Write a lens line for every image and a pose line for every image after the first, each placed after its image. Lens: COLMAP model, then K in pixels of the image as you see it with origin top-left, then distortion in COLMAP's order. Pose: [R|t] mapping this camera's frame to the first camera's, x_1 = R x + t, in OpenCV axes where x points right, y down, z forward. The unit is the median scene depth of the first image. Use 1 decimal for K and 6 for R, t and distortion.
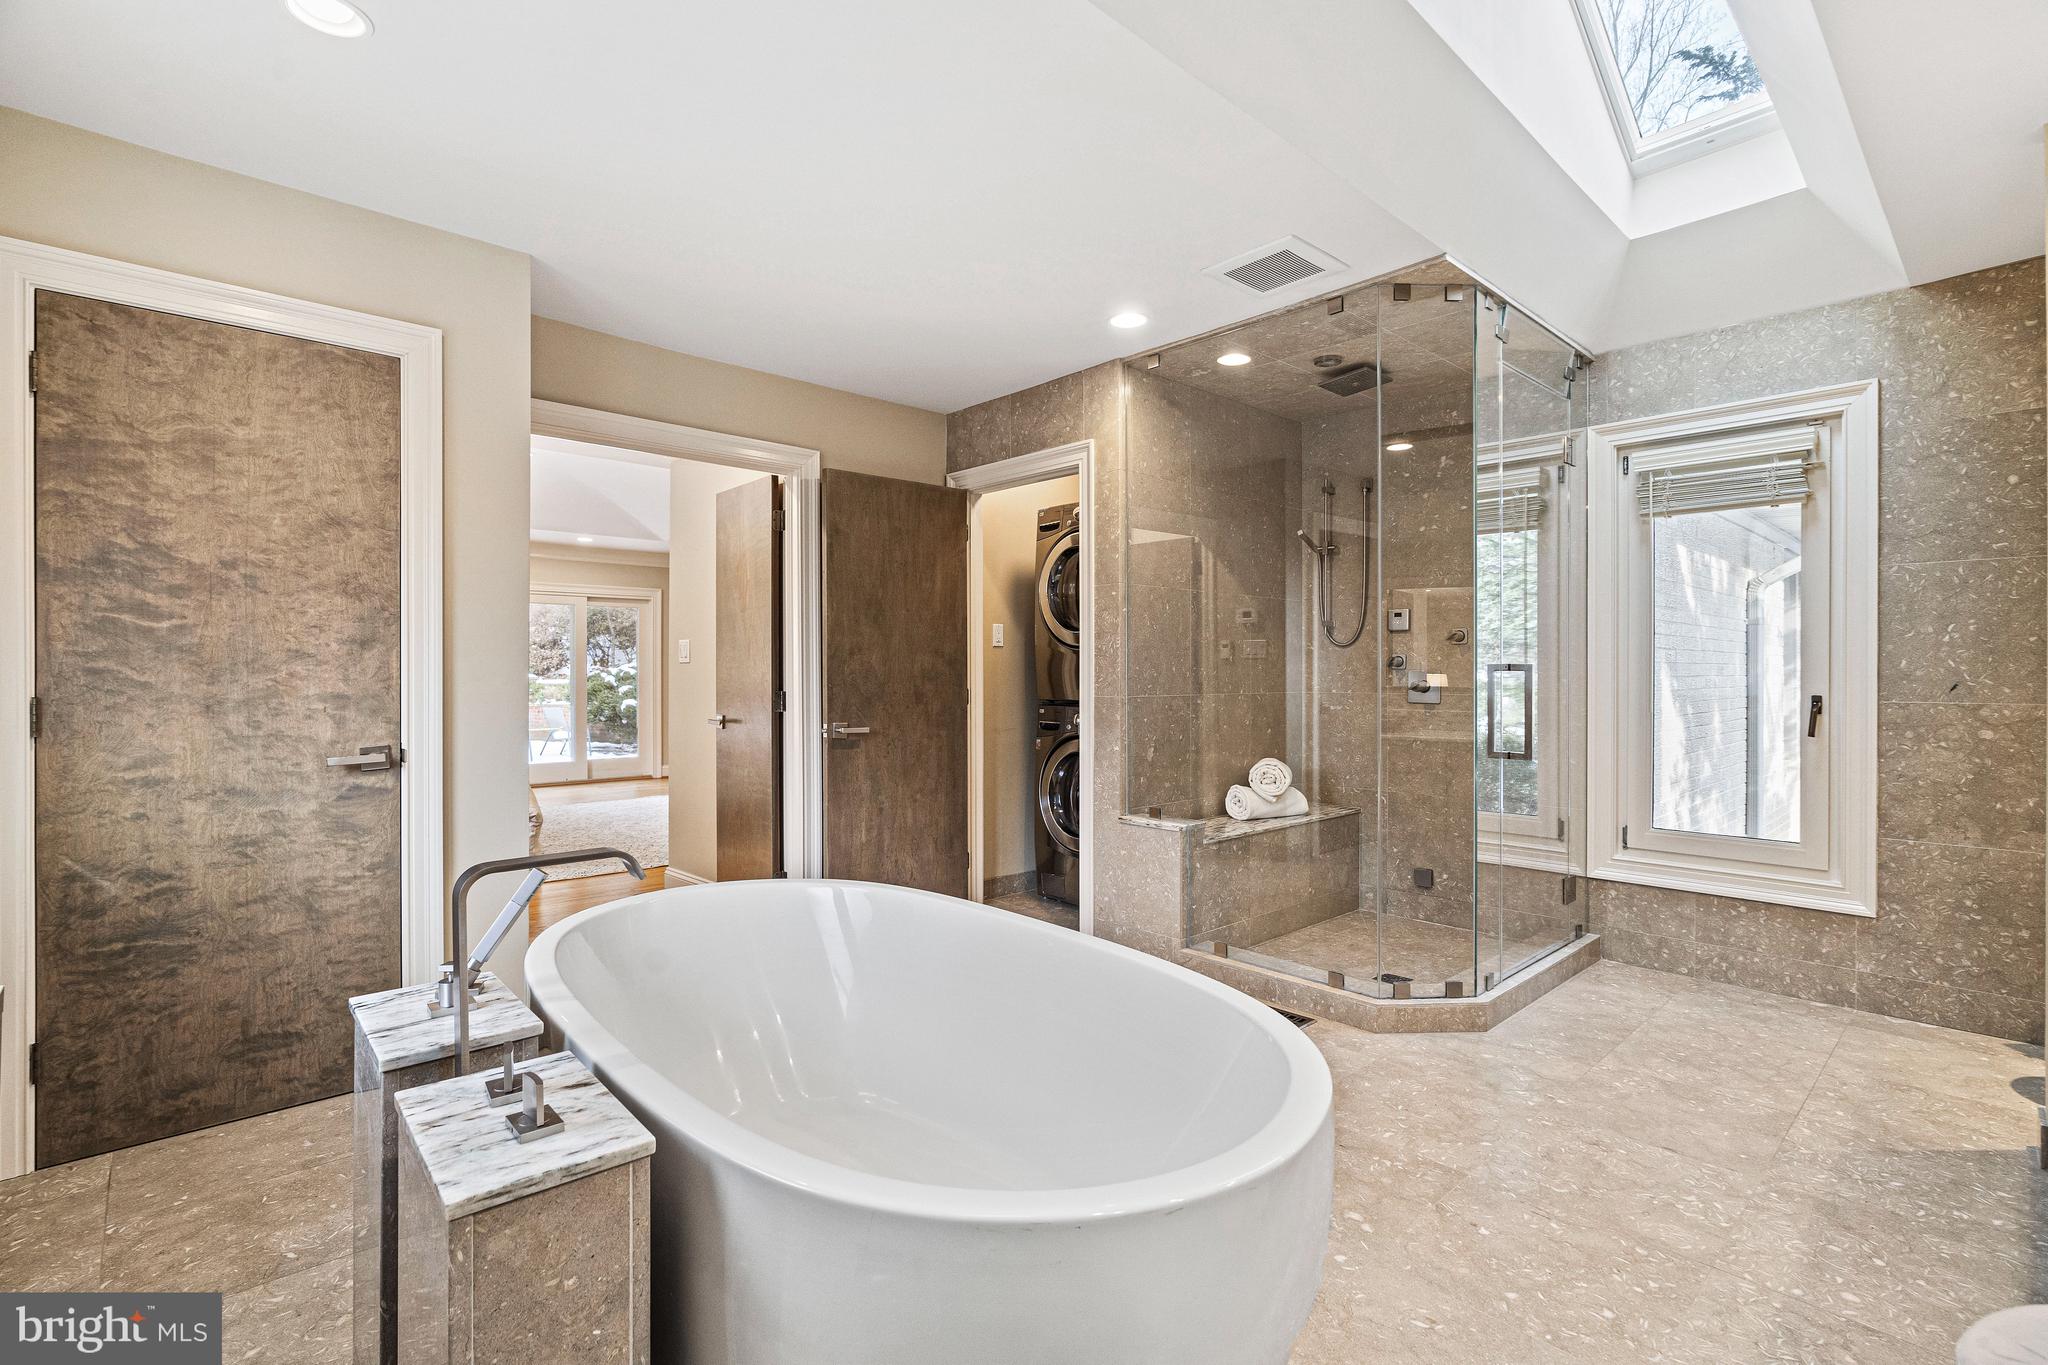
lens RADIAL K [[954.9, 0, 1036.3], [0, 954.9, 671.2], [0, 0, 1]] dist [-0.008875, 0.000715]
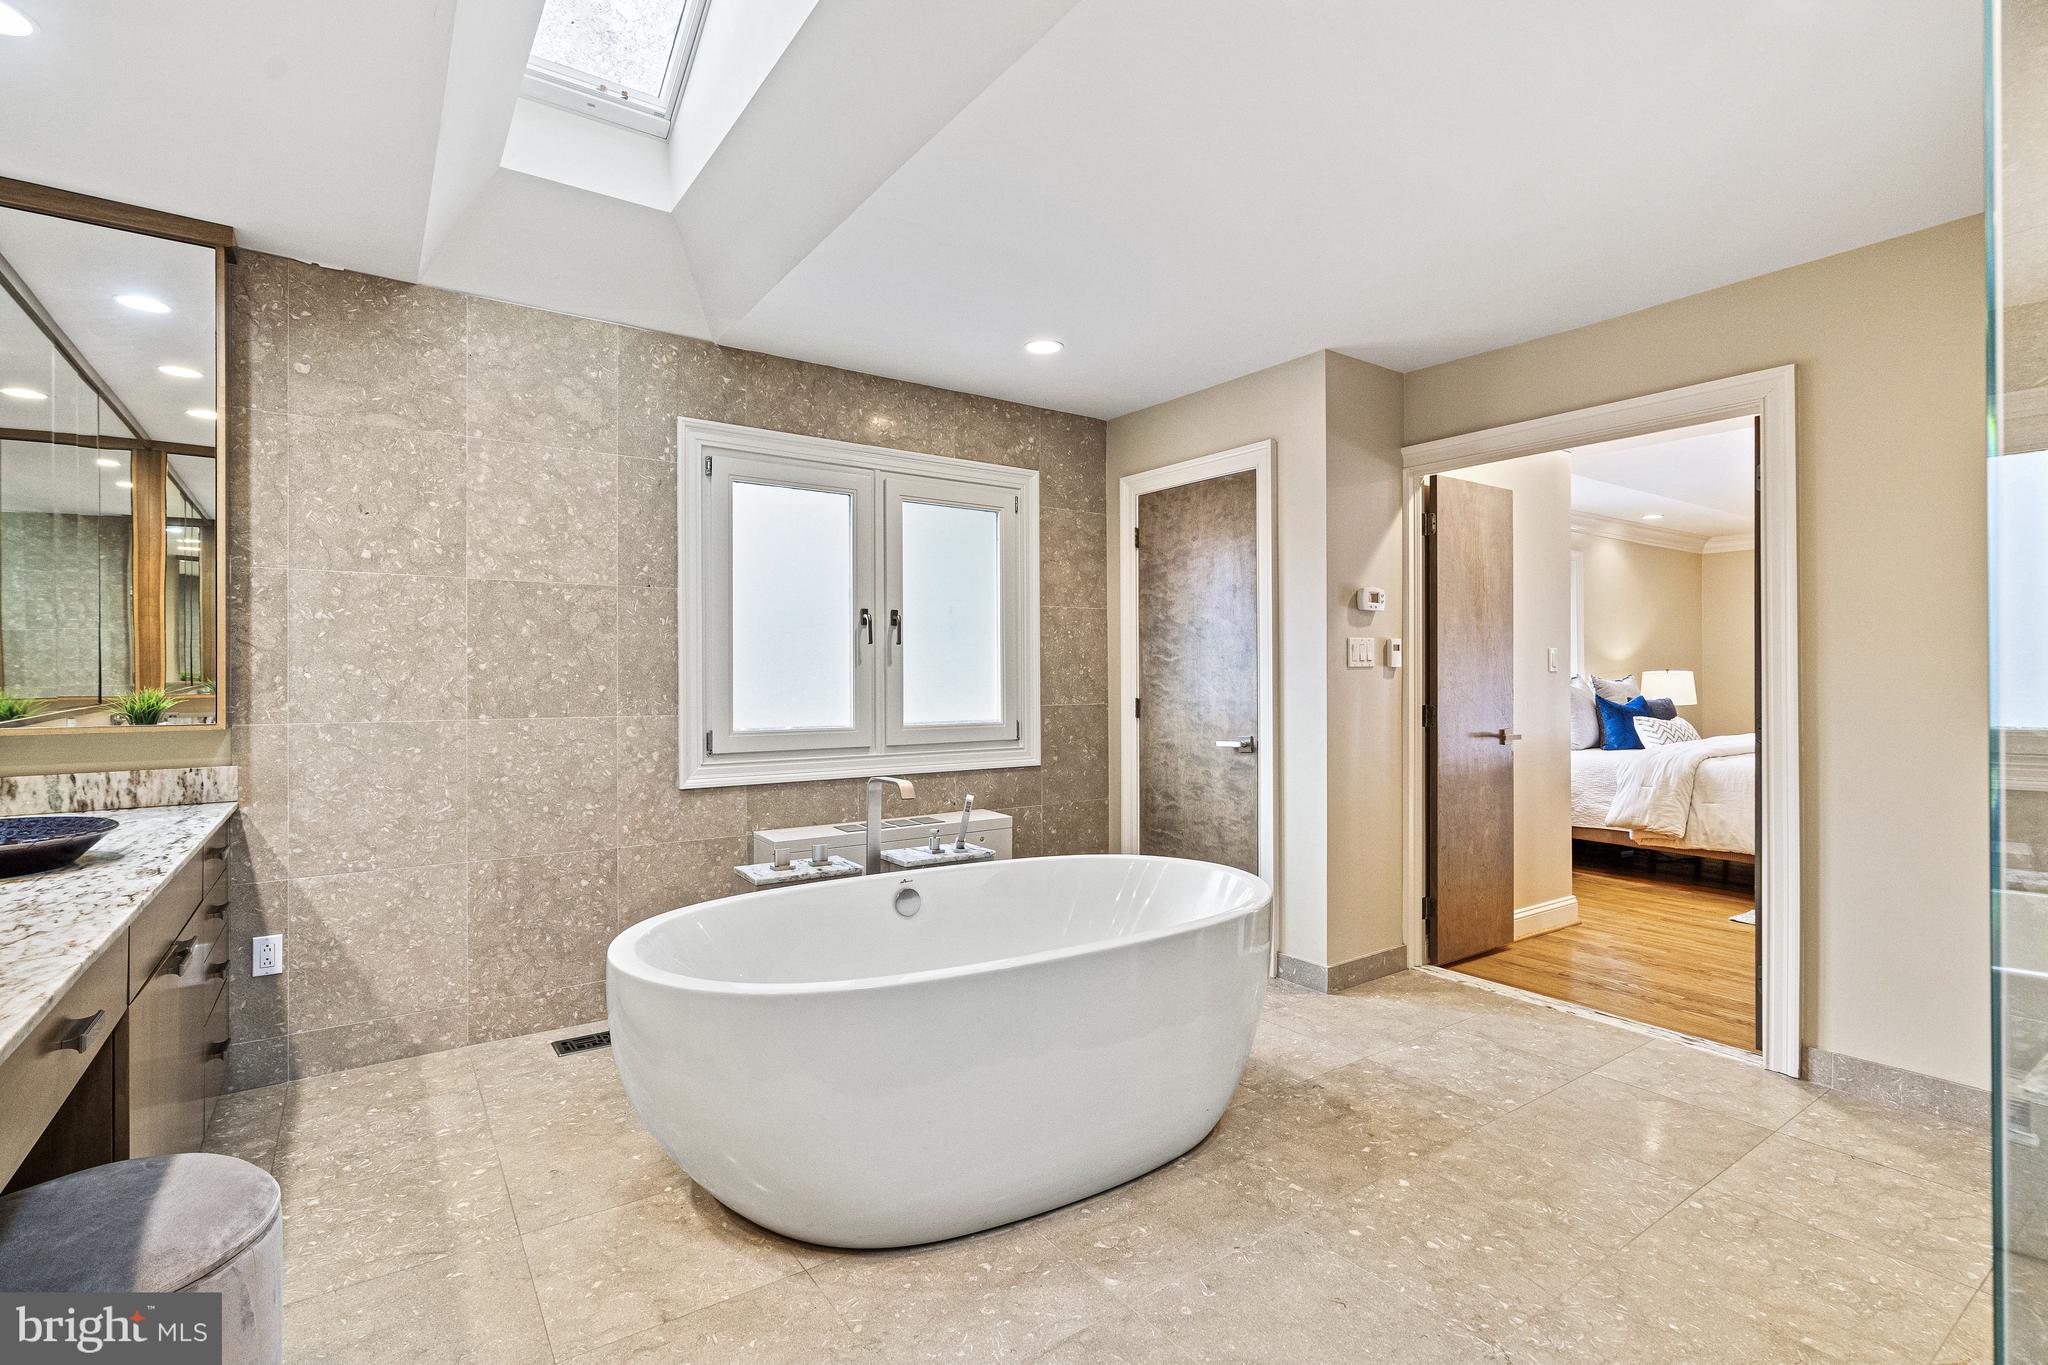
lens RADIAL K [[954.9, 0, 1026.9], [0, 954.9, 682.1], [0, 0, 1]] dist [-0.008875, 0.000715]
pose [[-0.151656, 0.004566, -0.988423, 0.920292], [-0.000475, 0.999989, 0.004692, -0.014359], [0.988433, 0.001181, -0.151653, 0.988839]]
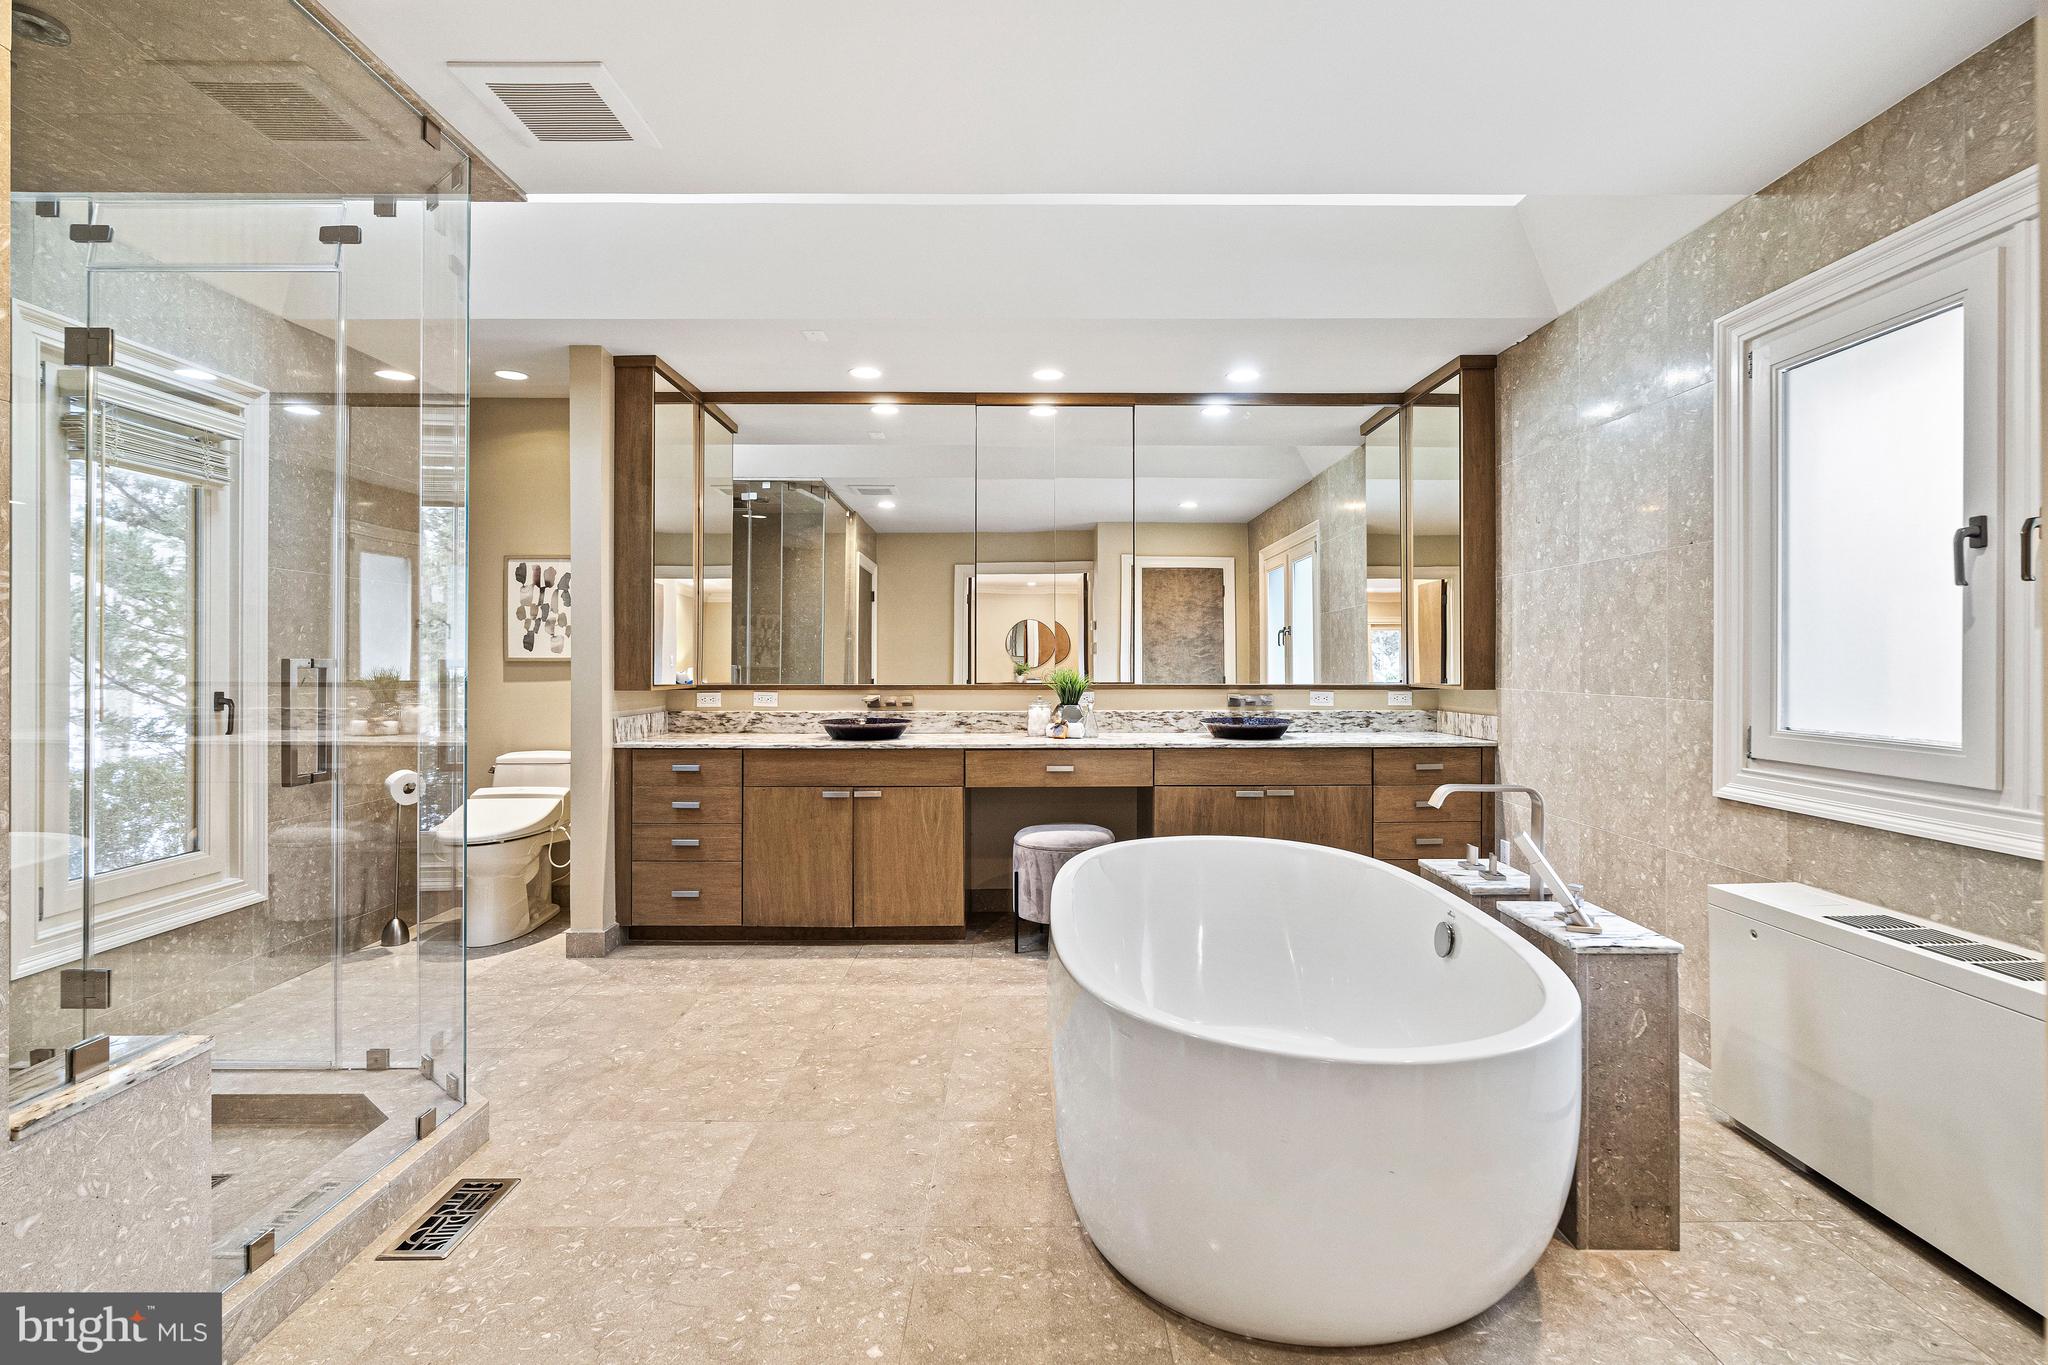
lens RADIAL K [[954.9, 0, 1029.0], [0, 954.9, 671.8], [0, 0, 1]] dist [-0.008875, 0.000715]
pose [[-0.726710, -0.008785, 0.686888, -0.636921], [0.002474, 0.999878, 0.015407, -0.012365], [-0.686939, 0.012896, -0.726600, 1.640417]]
